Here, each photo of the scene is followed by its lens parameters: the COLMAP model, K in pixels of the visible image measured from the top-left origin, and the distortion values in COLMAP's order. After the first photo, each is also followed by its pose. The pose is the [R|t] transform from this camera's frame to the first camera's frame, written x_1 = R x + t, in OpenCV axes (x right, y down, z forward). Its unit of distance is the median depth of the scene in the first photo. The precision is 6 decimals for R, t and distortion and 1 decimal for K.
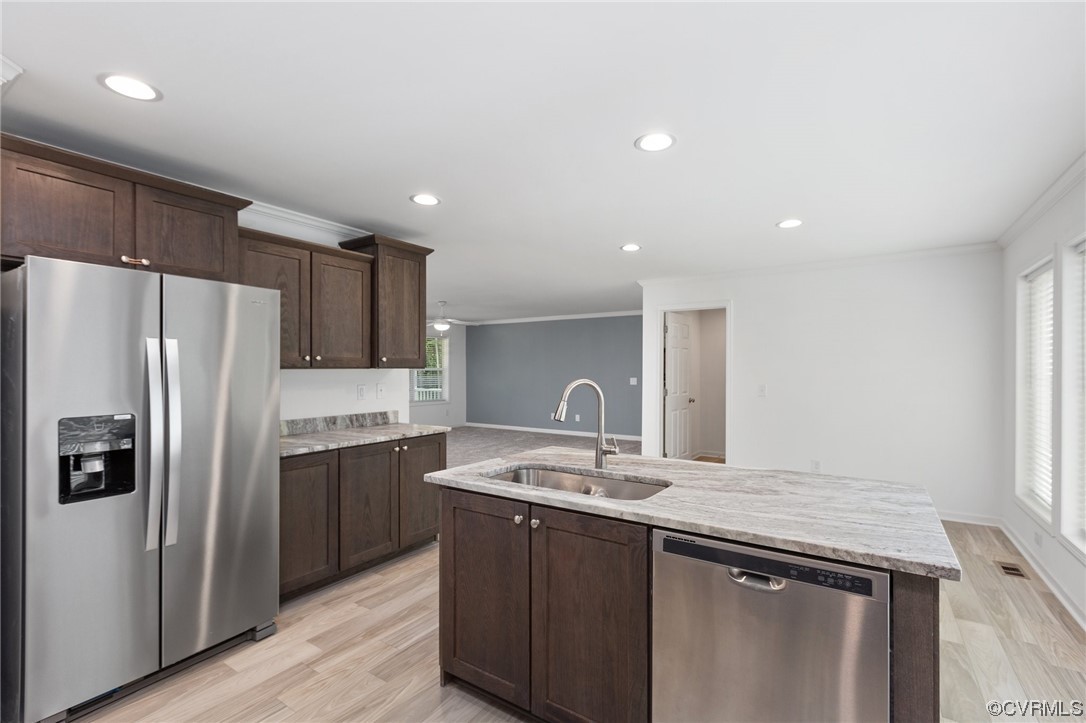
lens RADIAL K [[493.1, 0, 545.5], [0, 493.1, 355.8], [0, 0, 1]] dist [0.000801, -0.000021]
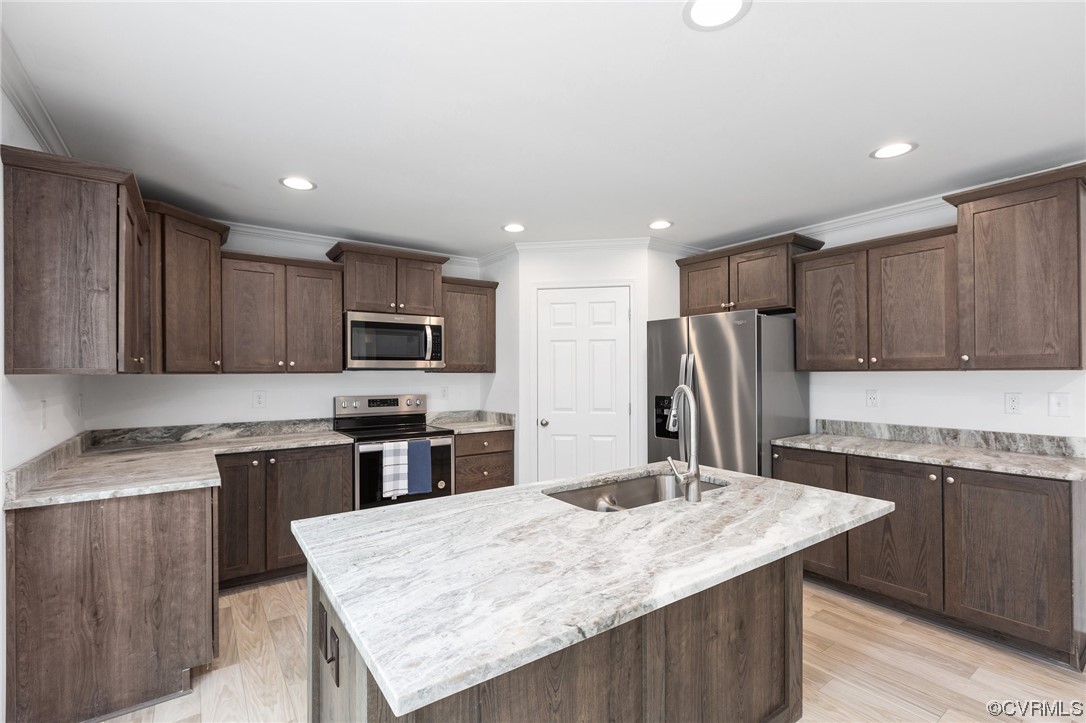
lens RADIAL K [[493.1, 0, 545.5], [0, 493.1, 355.8], [0, 0, 1]] dist [0.000801, -0.000021]
pose [[-0.363007, -0.029300, -0.931326, 0.682640], [0.029798, 0.998629, -0.043032, 0.019629], [0.931310, -0.043373, -0.361637, 0.790699]]
